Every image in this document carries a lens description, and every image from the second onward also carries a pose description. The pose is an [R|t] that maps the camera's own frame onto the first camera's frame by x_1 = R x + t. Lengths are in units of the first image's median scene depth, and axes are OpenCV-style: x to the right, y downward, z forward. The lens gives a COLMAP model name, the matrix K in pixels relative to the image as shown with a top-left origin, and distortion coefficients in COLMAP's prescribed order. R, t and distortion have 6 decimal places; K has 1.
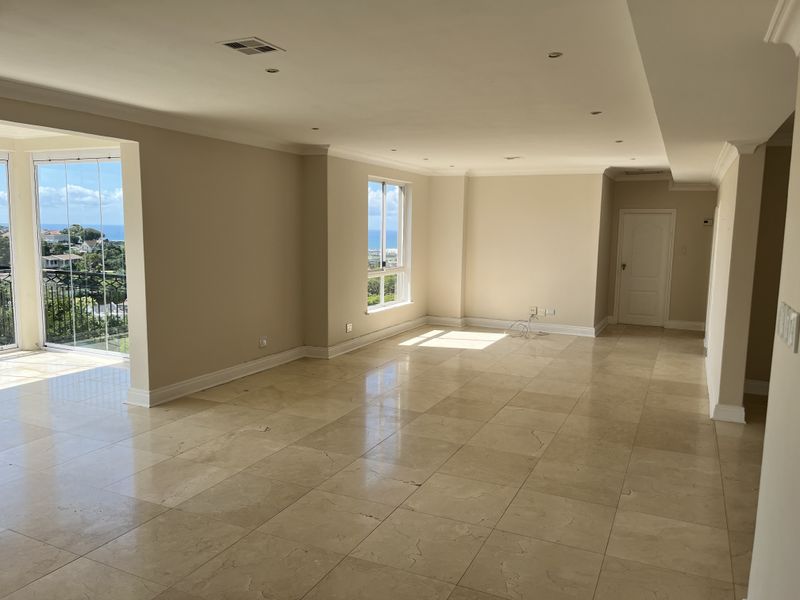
lens RADIAL K [[614.1, 0, 400.0], [0, 614.1, 300.0], [0, 0, 1]] dist [0.011865, 0.001006]
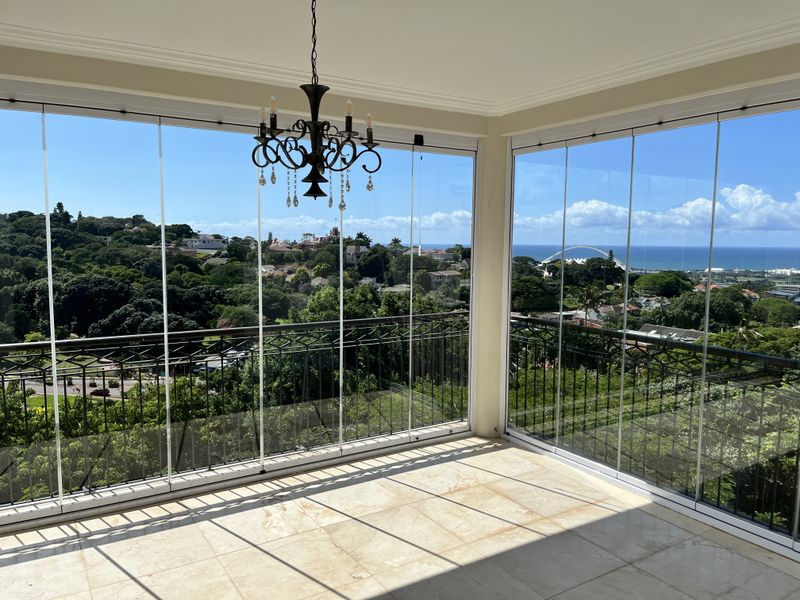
lens RADIAL K [[614.1, 0, 400.0], [0, 614.1, 300.0], [0, 0, 1]] dist [0.011865, 0.001006]
pose [[0.839244, 0.044584, -0.541924, -0.207287], [-0.061151, 0.998049, -0.012591, -0.031857], [0.540306, 0.043706, 0.840333, 0.249889]]
